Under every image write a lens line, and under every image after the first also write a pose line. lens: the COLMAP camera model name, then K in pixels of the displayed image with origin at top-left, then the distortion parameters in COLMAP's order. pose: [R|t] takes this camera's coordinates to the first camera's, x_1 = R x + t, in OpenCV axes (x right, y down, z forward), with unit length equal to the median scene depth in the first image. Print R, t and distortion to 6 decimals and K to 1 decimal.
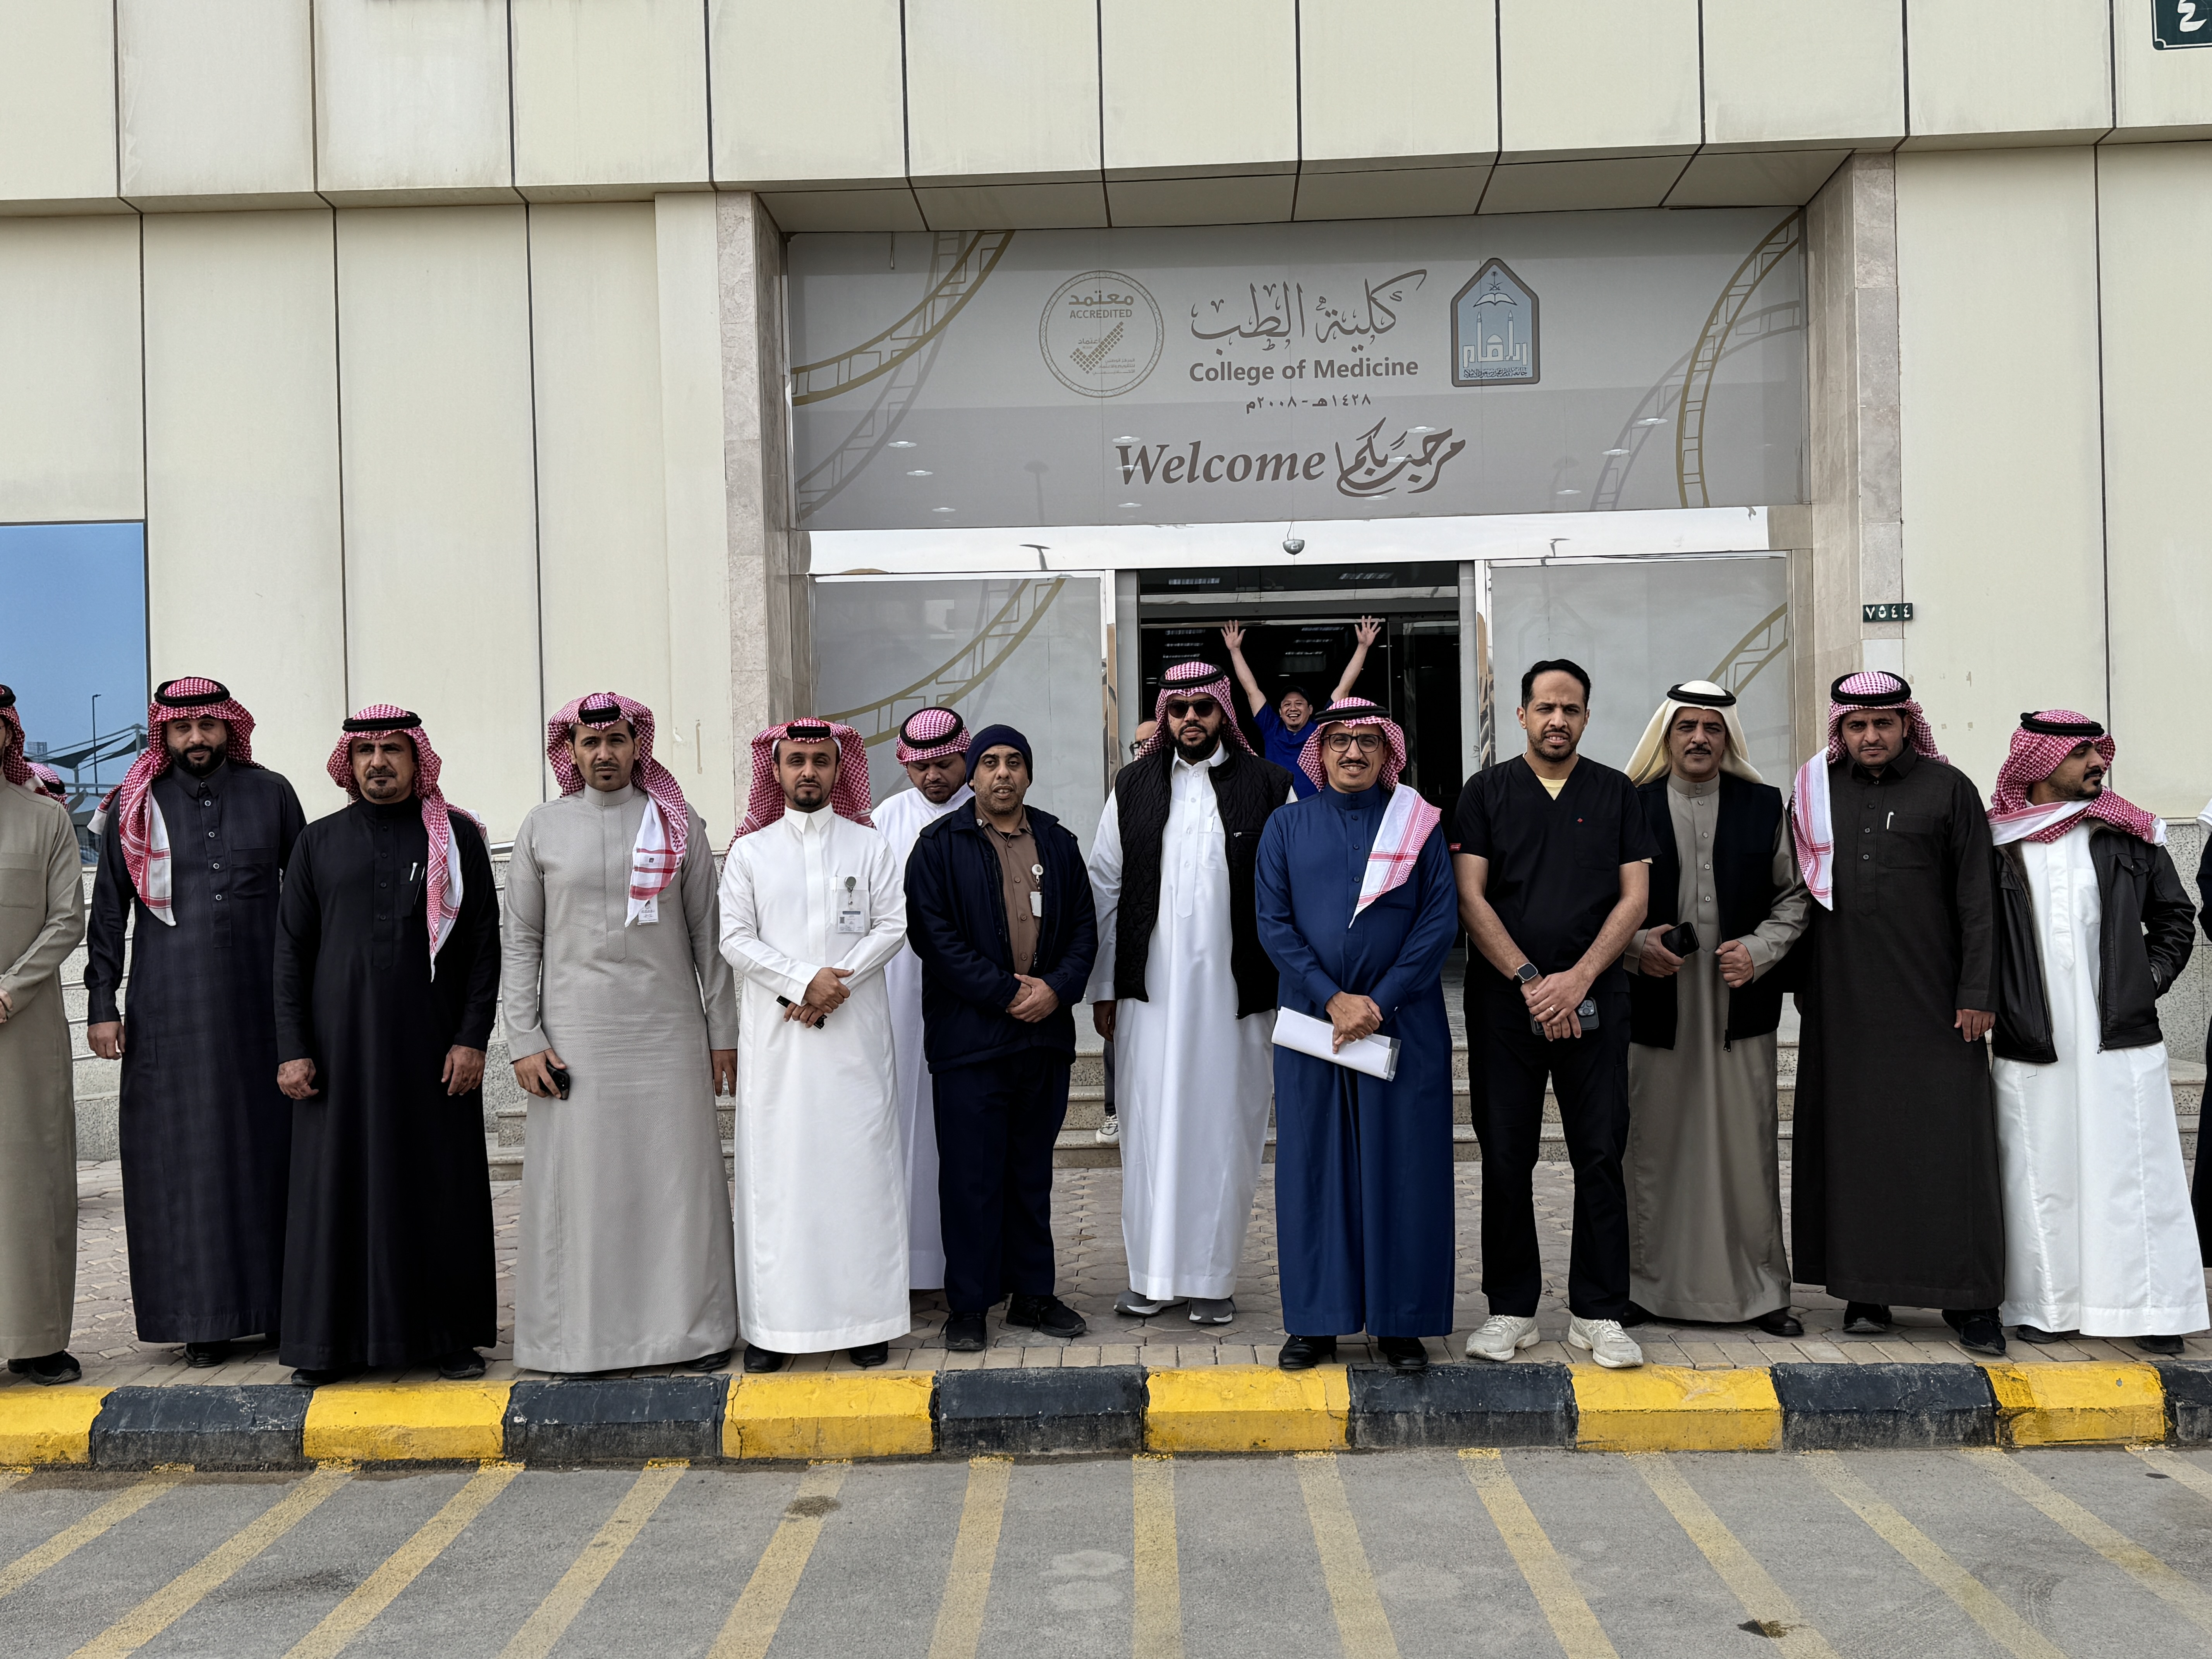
lens RADIAL K [[2225.0, 0, 1149.6], [0, 2225.0, 830.0], [0, 0, 1]] dist [0.174288, -0.369836]
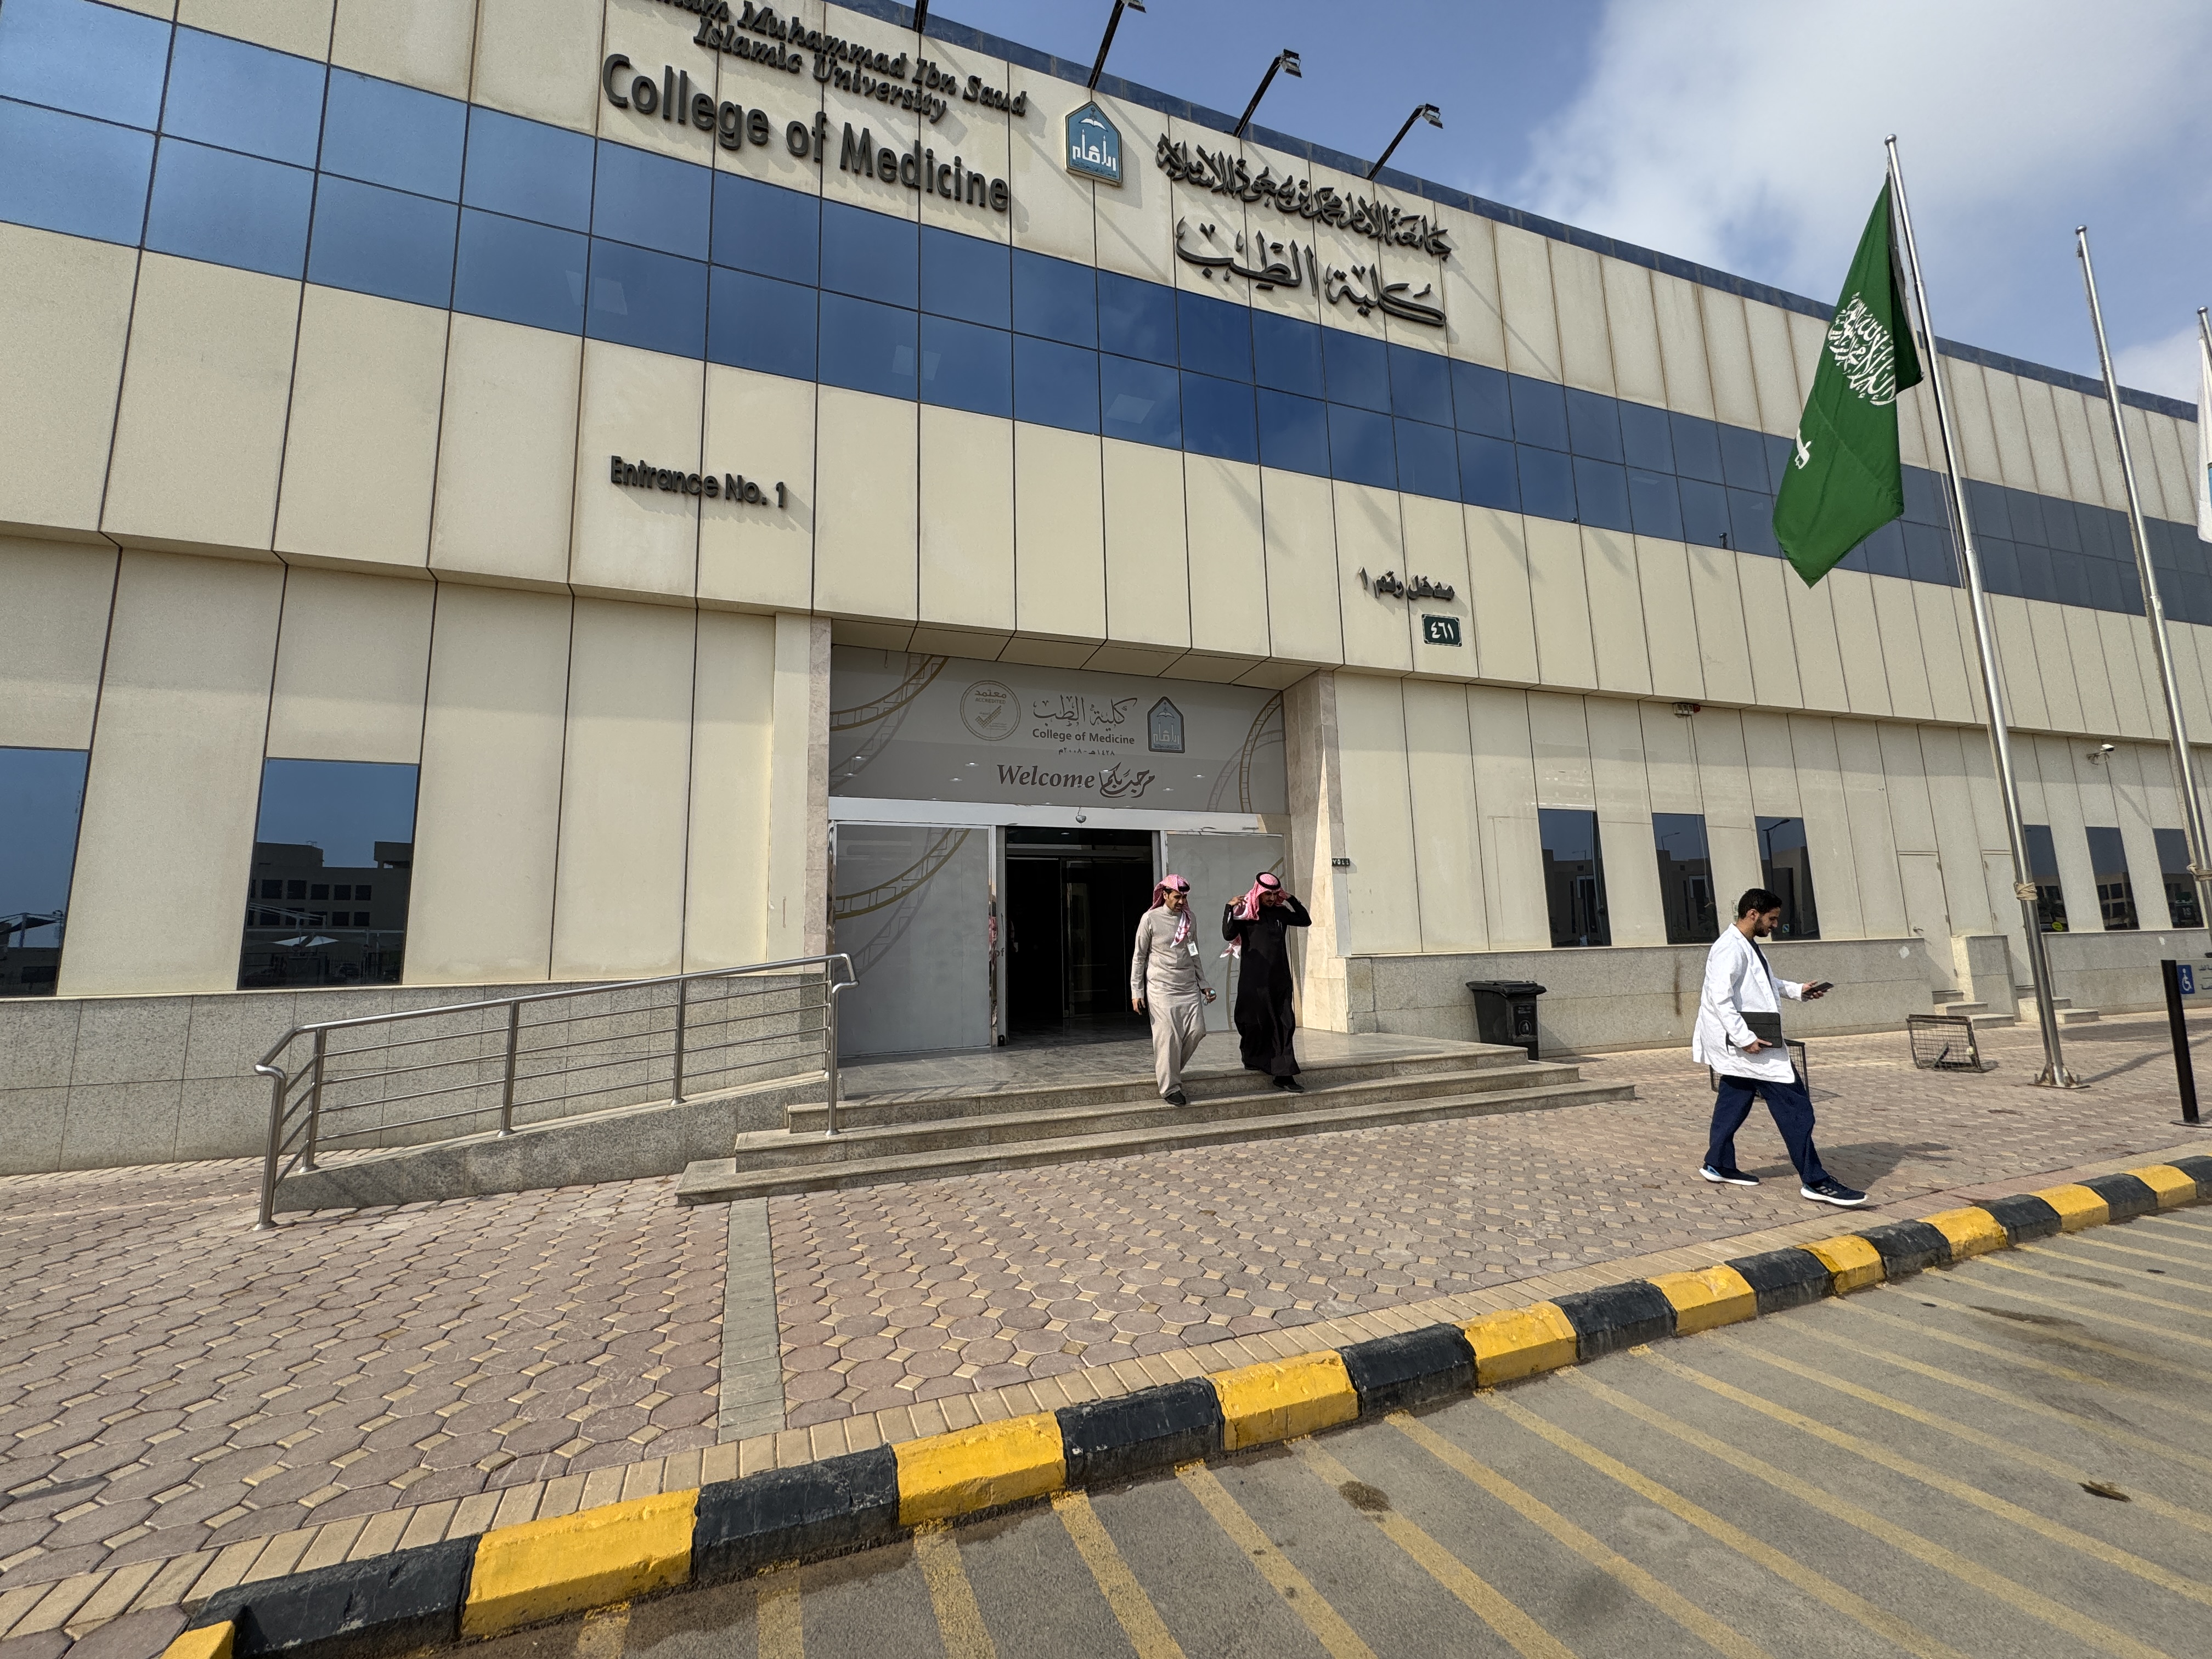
lens RADIAL K [[887.0, 0, 1106.0], [0, 887.0, 829.5], [0, 0, 1]] dist [-0.001771, -0.000161]
pose [[0.922934, 0.051624, 0.381482, -0.244152], [0.003003, 0.989972, -0.141233, -0.002773], [-0.384947, 0.131494, 0.913523, 0.268555]]
